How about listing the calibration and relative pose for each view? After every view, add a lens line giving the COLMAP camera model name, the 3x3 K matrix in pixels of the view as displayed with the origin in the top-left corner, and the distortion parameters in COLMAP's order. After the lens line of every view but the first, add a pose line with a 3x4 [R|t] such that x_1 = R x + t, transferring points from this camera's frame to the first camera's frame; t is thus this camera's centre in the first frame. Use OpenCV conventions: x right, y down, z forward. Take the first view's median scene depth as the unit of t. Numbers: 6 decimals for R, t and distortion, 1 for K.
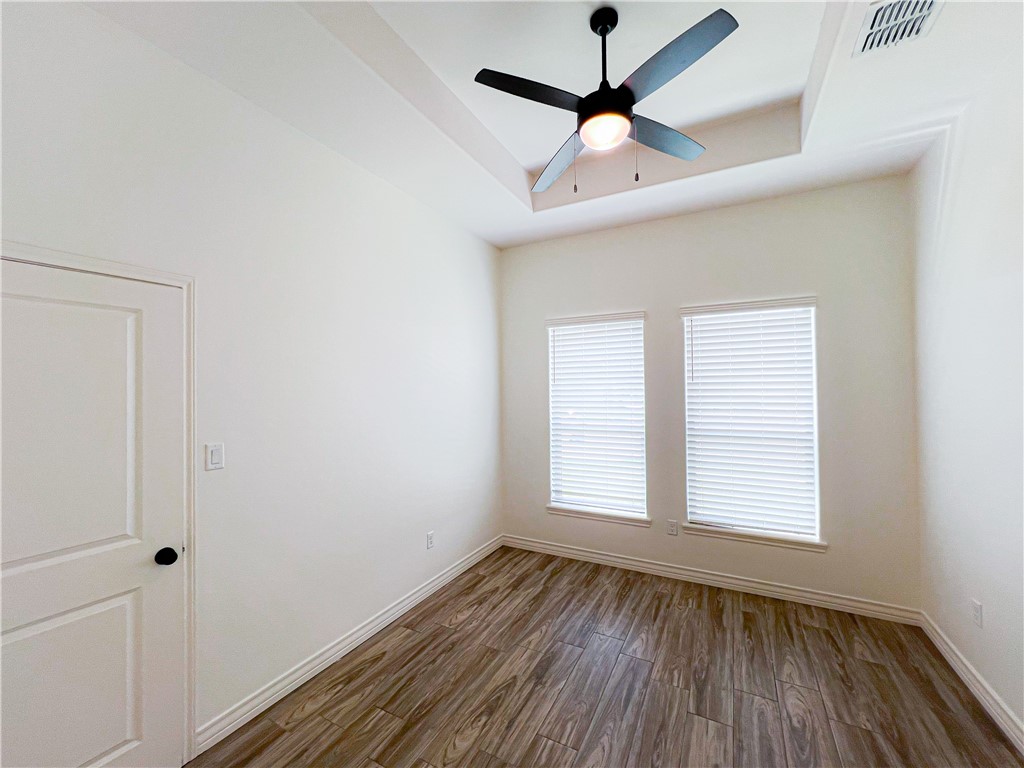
lens RADIAL K [[412.4, 0, 510.9], [0, 412.4, 382.4], [0, 0, 1]] dist [-0.003628, 0.001128]
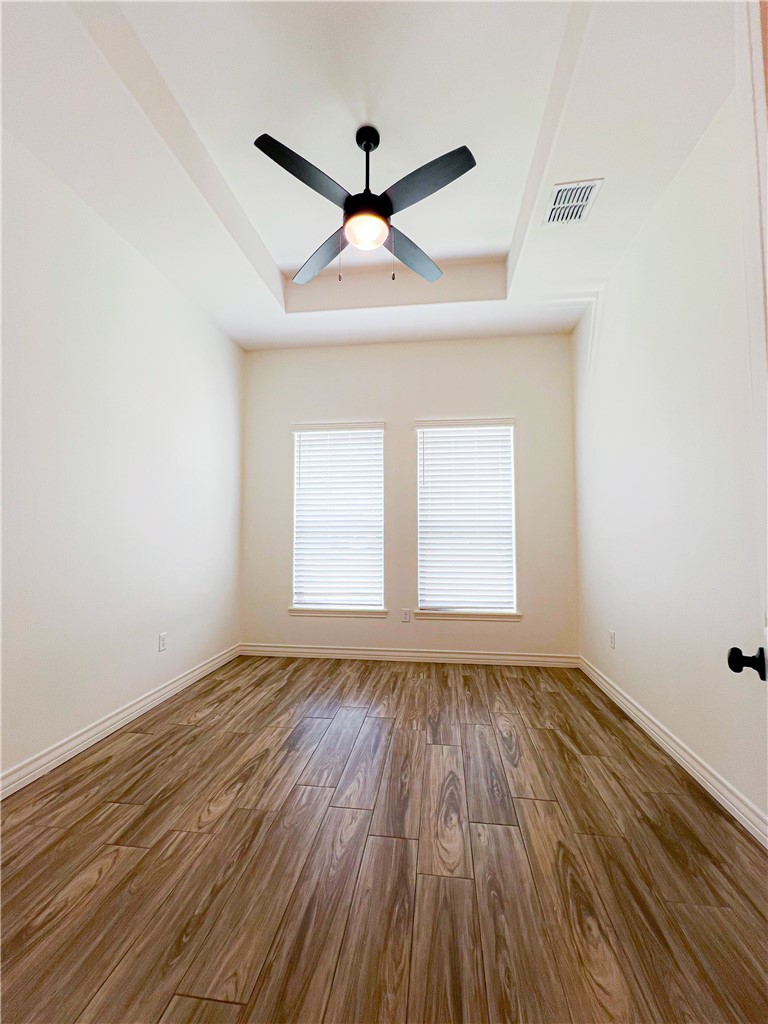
lens RADIAL K [[412.4, 0, 387.2], [0, 412.4, 512.9], [0, 0, 1]] dist [-0.003628, 0.001128]
pose [[0.934876, 0.026725, 0.353968, -0.083025], [-0.013983, 0.999161, -0.038505, 0.170367], [-0.354700, 0.031048, 0.934465, -0.049430]]
